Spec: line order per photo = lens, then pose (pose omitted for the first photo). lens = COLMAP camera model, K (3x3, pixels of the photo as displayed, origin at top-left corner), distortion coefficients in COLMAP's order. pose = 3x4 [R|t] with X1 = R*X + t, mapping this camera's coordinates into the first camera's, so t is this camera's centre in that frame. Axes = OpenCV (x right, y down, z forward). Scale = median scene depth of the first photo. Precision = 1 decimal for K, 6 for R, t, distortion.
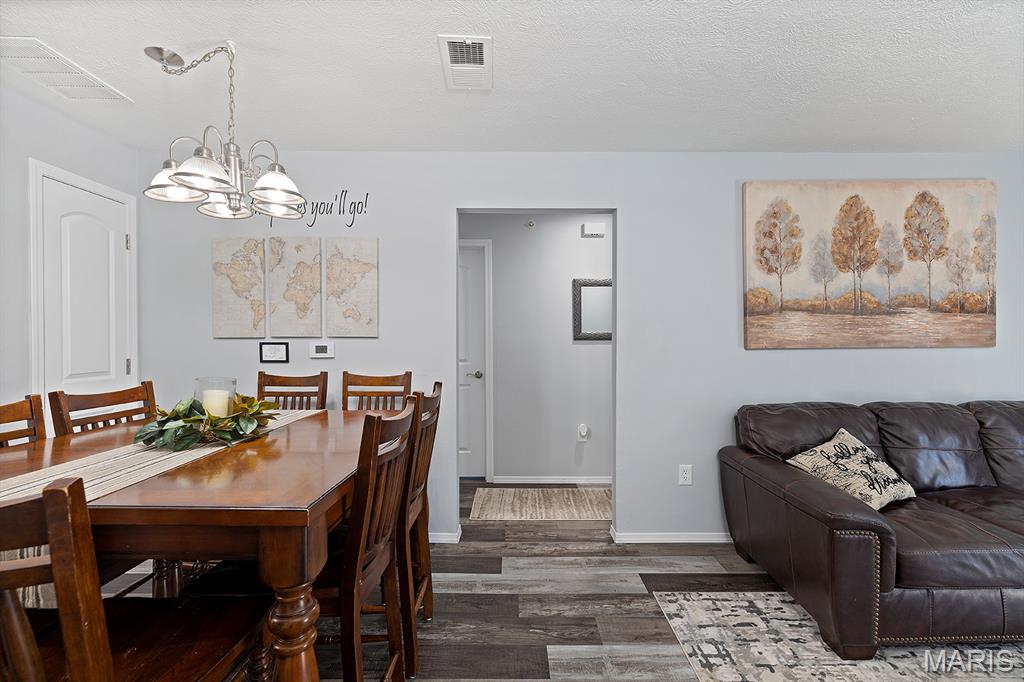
lens RADIAL K [[425.2, 0, 514.8], [0, 425.2, 340.4], [0, 0, 1]] dist [0.001541, -0.001089]
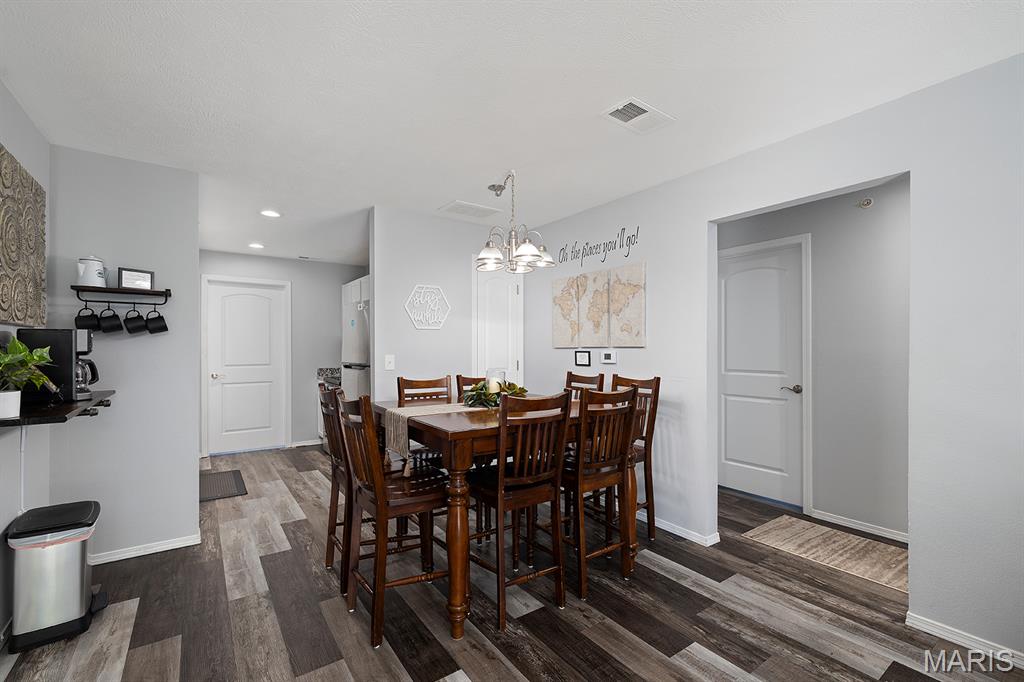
lens RADIAL K [[425.2, 0, 516.7], [0, 425.2, 347.7], [0, 0, 1]] dist [0.001541, -0.001089]
pose [[0.598361, -0.002848, -0.801221, 0.410503], [-0.002147, 0.999984, -0.005158, 0.001490], [0.801223, 0.004807, 0.598346, 0.013615]]
